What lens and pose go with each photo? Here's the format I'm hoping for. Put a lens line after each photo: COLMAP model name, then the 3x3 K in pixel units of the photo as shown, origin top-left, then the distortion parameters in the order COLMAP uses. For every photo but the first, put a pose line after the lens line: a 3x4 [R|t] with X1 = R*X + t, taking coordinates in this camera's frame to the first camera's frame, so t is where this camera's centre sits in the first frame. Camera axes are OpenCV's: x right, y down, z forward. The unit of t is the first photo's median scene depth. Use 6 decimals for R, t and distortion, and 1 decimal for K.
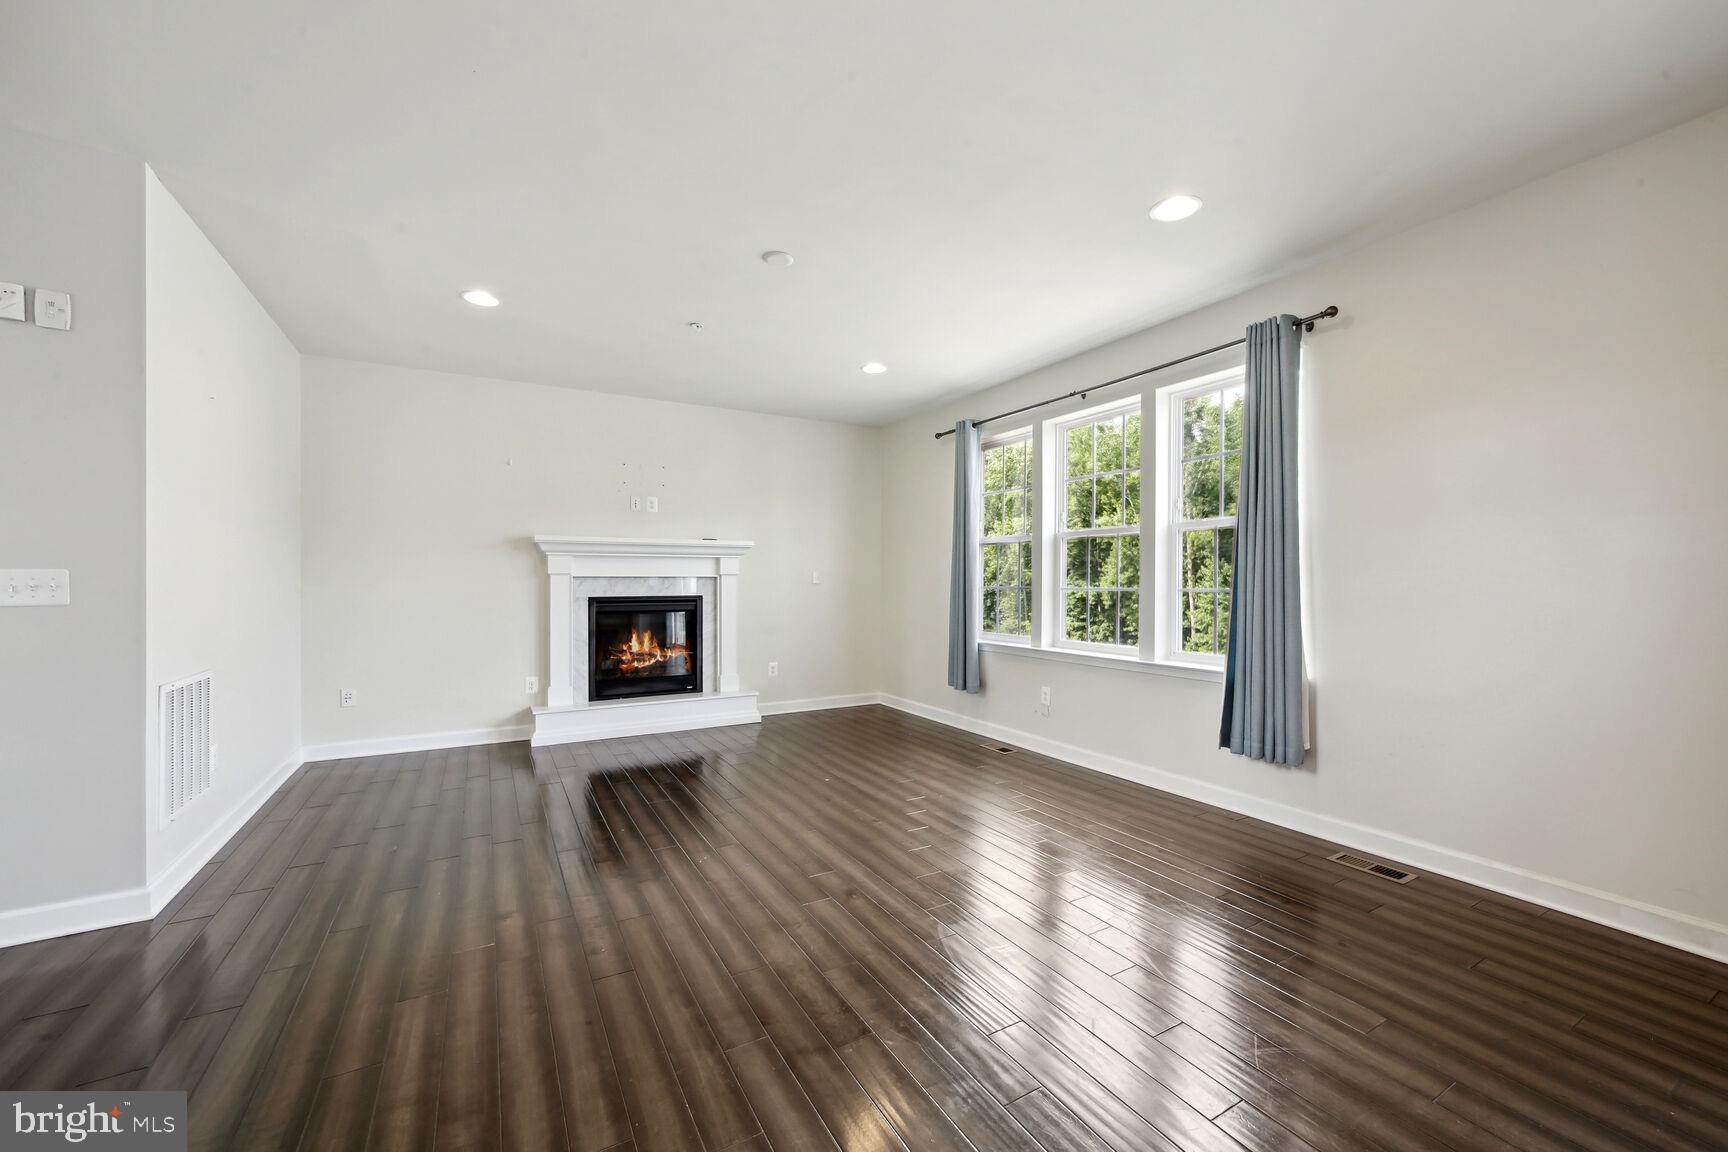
lens RADIAL K [[680.9, 0, 863.6], [0, 680.9, 575.9], [0, 0, 1]] dist [0.006089, 0.000977]
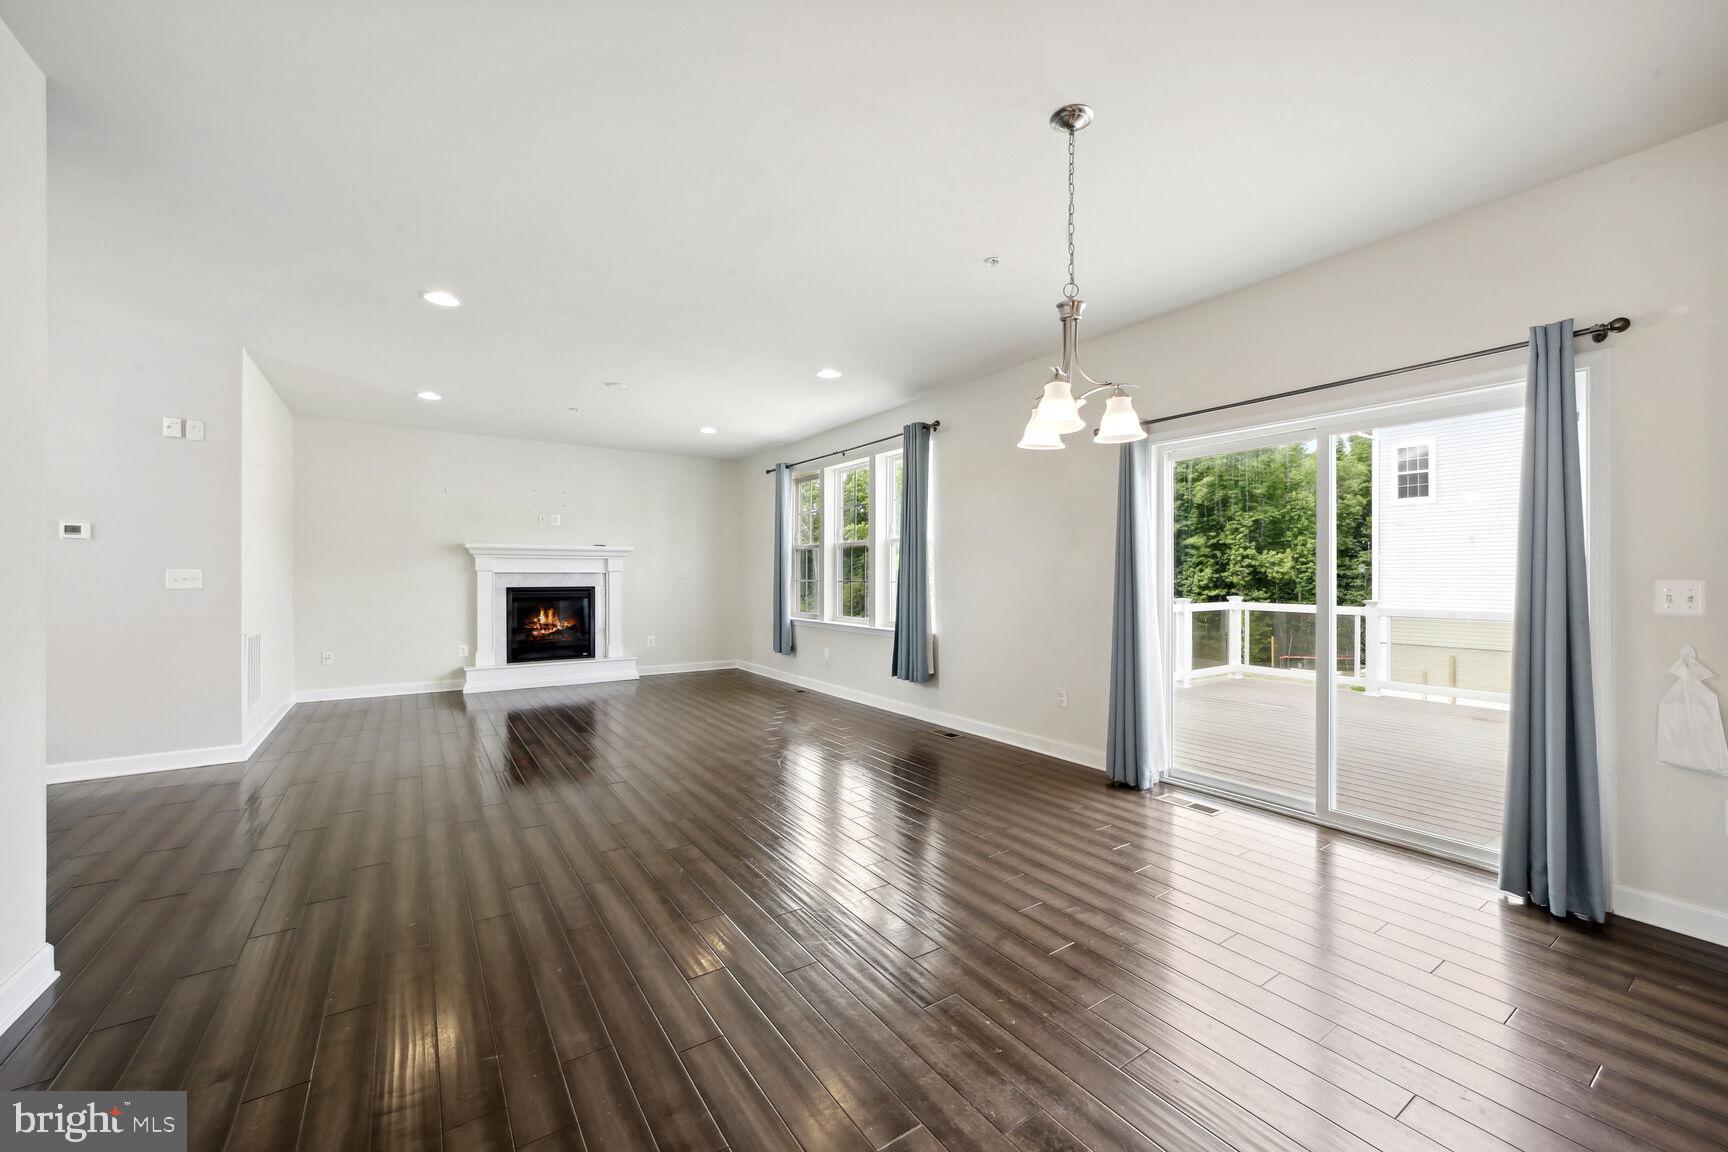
lens RADIAL K [[680.9, 0, 865.8], [0, 680.9, 575.3], [0, 0, 1]] dist [0.006089, 0.000977]
pose [[0.996921, 0.001199, 0.078406, 0.223317], [-0.001733, 0.999976, 0.006742, -0.004098], [-0.078396, -0.006857, 0.996899, -0.453574]]
